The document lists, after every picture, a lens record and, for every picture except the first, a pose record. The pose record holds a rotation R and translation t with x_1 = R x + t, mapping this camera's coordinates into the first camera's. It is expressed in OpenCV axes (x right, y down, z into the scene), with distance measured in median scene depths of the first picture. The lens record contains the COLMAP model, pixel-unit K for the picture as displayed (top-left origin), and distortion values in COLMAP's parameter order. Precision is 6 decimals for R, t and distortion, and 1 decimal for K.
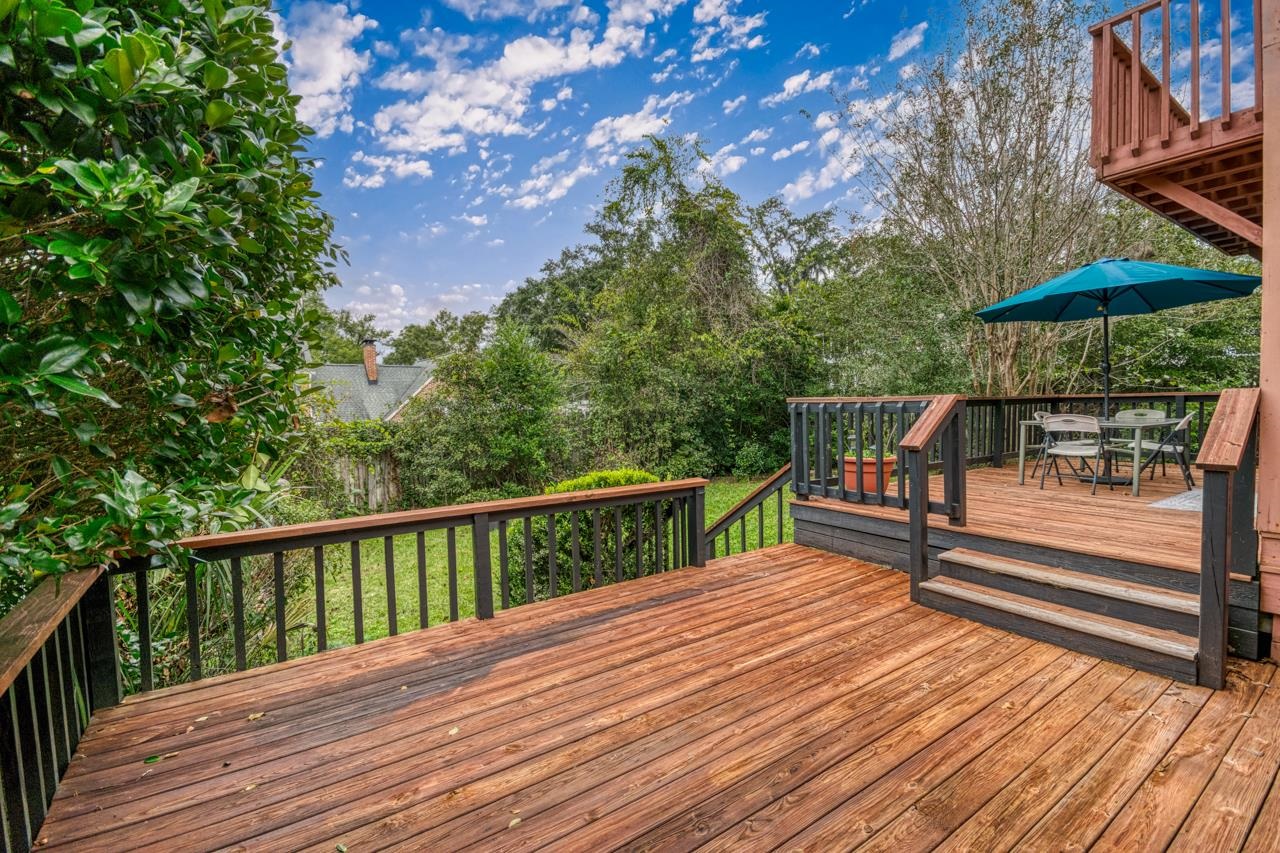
lens RADIAL K [[561.1, 0, 647.0], [0, 561.1, 426.5], [0, 0, 1]] dist [0.025346, 0.000211]
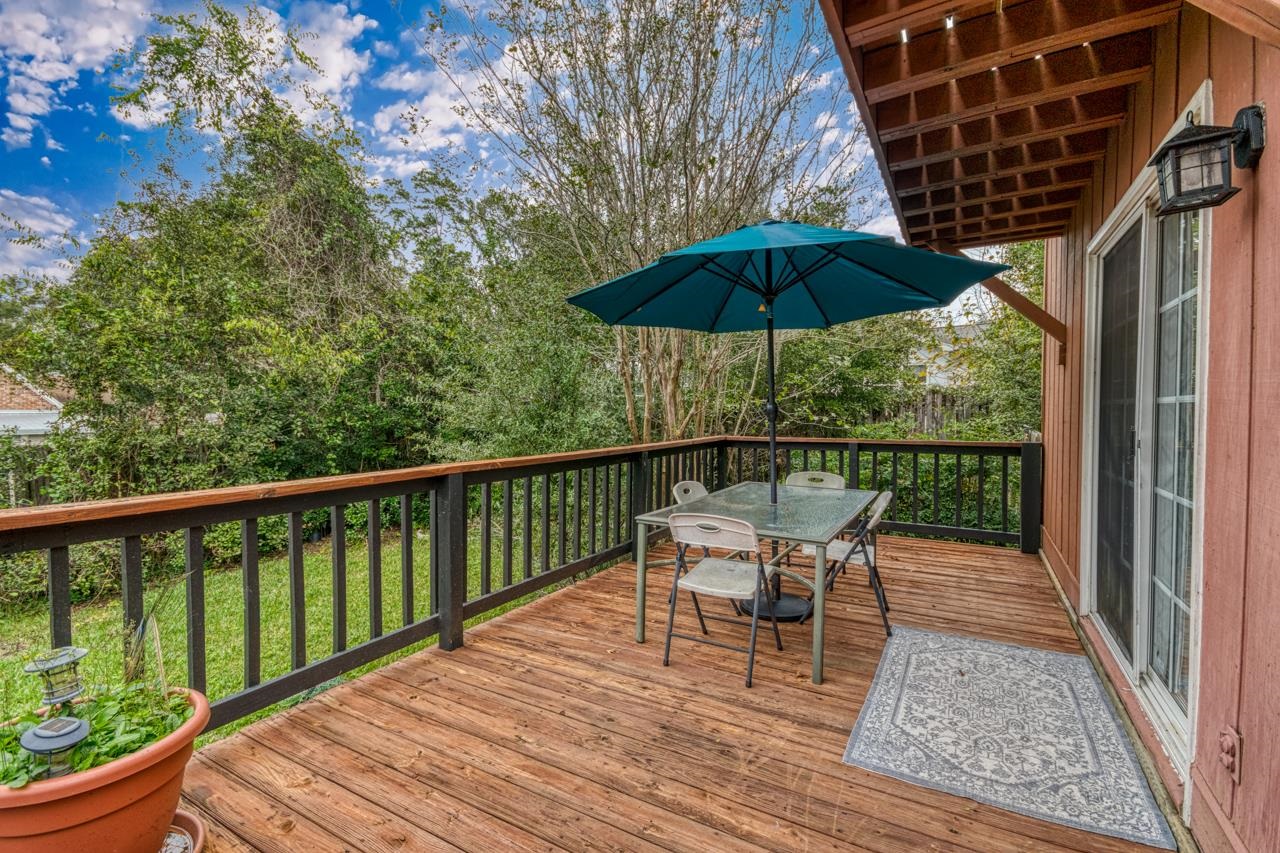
lens RADIAL K [[561.1, 0, 647.0], [0, 561.1, 426.5], [0, 0, 1]] dist [0.025346, 0.000211]
pose [[0.903913, 0.002395, 0.427710, 0.298392], [0.004413, 0.999879, -0.014924, -0.053835], [-0.427694, 0.015378, 0.903793, 0.358841]]
